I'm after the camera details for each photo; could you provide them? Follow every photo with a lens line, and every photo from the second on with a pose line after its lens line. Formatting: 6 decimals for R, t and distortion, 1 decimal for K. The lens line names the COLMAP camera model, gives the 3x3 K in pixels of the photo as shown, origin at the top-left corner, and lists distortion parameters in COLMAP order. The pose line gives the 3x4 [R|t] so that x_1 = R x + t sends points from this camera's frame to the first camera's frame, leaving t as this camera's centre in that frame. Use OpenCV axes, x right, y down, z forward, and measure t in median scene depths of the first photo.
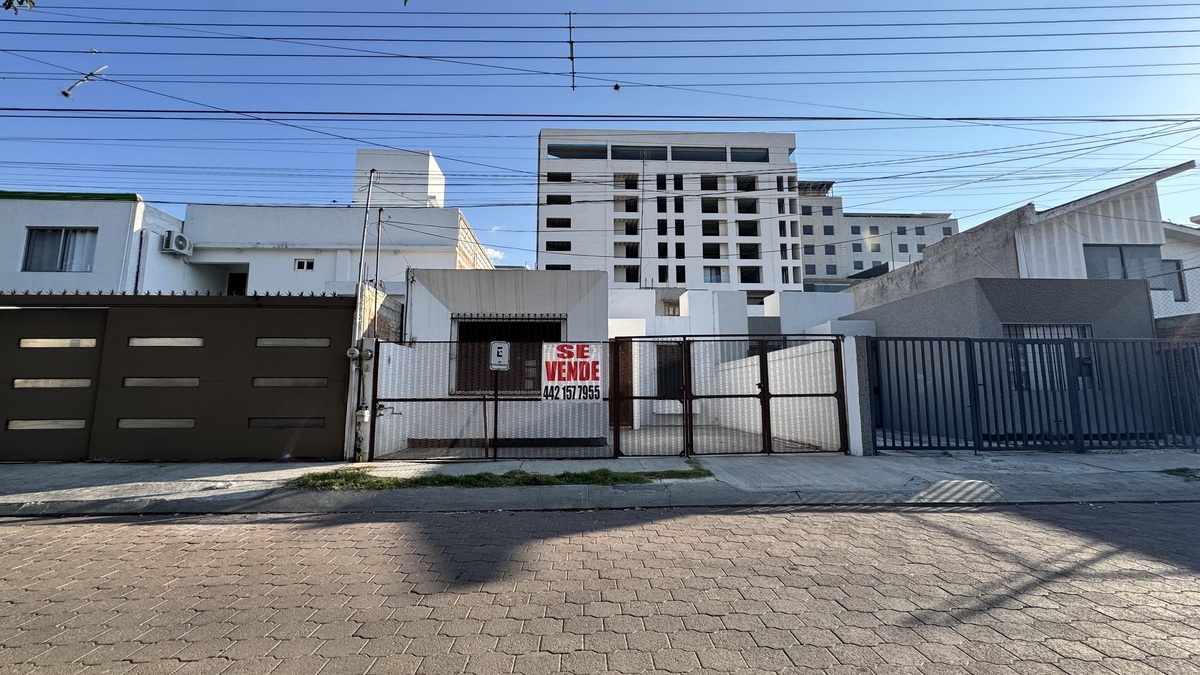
lens RADIAL K [[479.3, 0, 600.8], [0, 479.3, 338.3], [0, 0, 1]] dist [-0.000165, -0.000462]
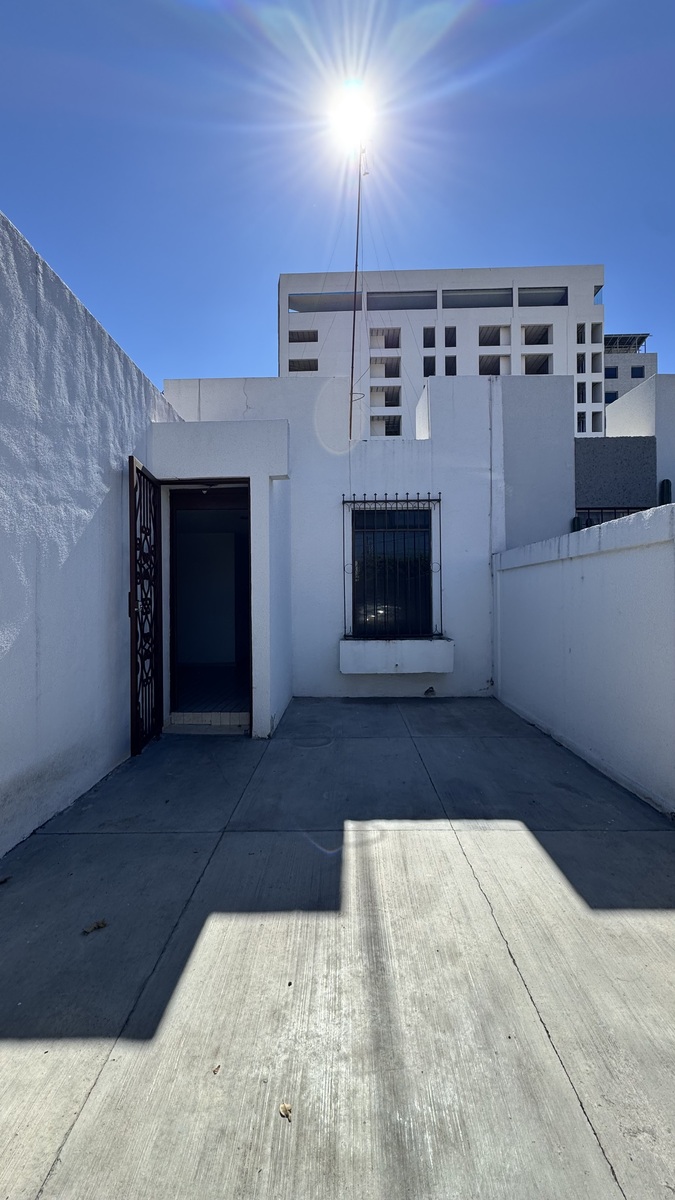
lens RADIAL K [[479.3, 0, 337.5], [0, 479.3, 599.6], [0, 0, 1]] dist [-0.000165, -0.000462]
pose [[0.997075, -0.004254, -0.076311, 0.034984], [0.013773, 0.992105, 0.124649, 0.010142], [0.075179, -0.125336, 0.989262, 0.146580]]
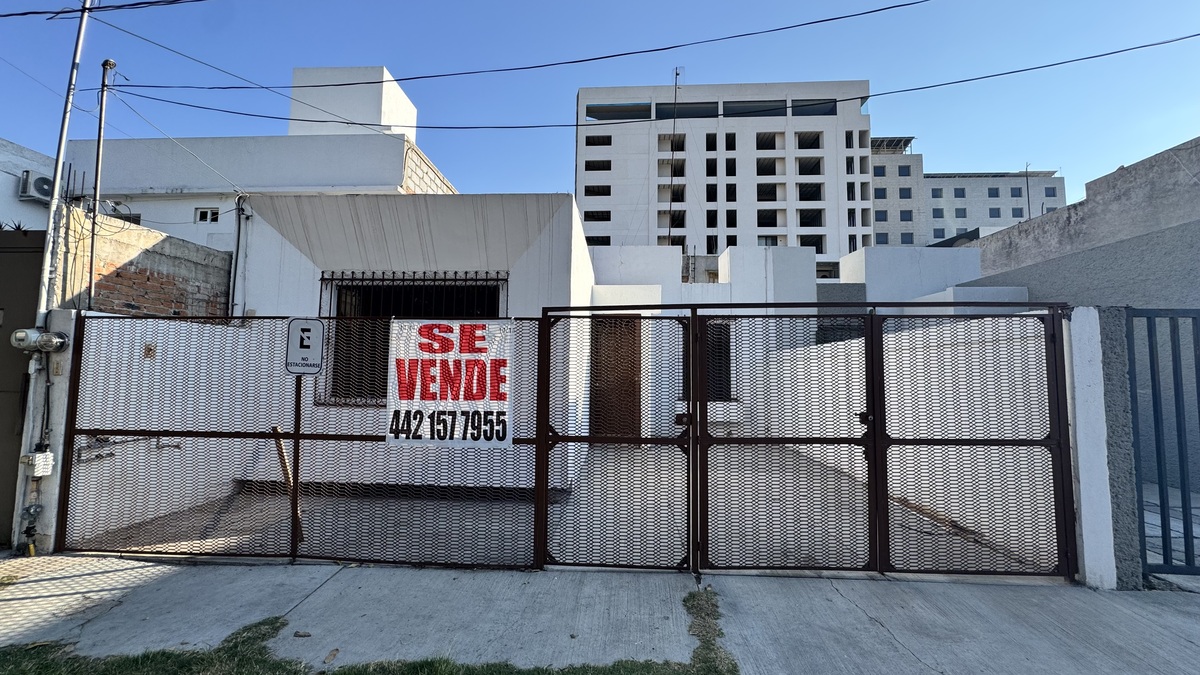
lens RADIAL K [[479.3, 0, 598.9], [0, 479.3, 337.3], [0, 0, 1]] dist [-0.000165, -0.000462]
pose [[0.994110, 0.007285, -0.108128, 0.017696], [-0.002426, 0.998984, 0.044999, 0.000588], [0.108346, -0.044472, 0.993118, 0.070488]]
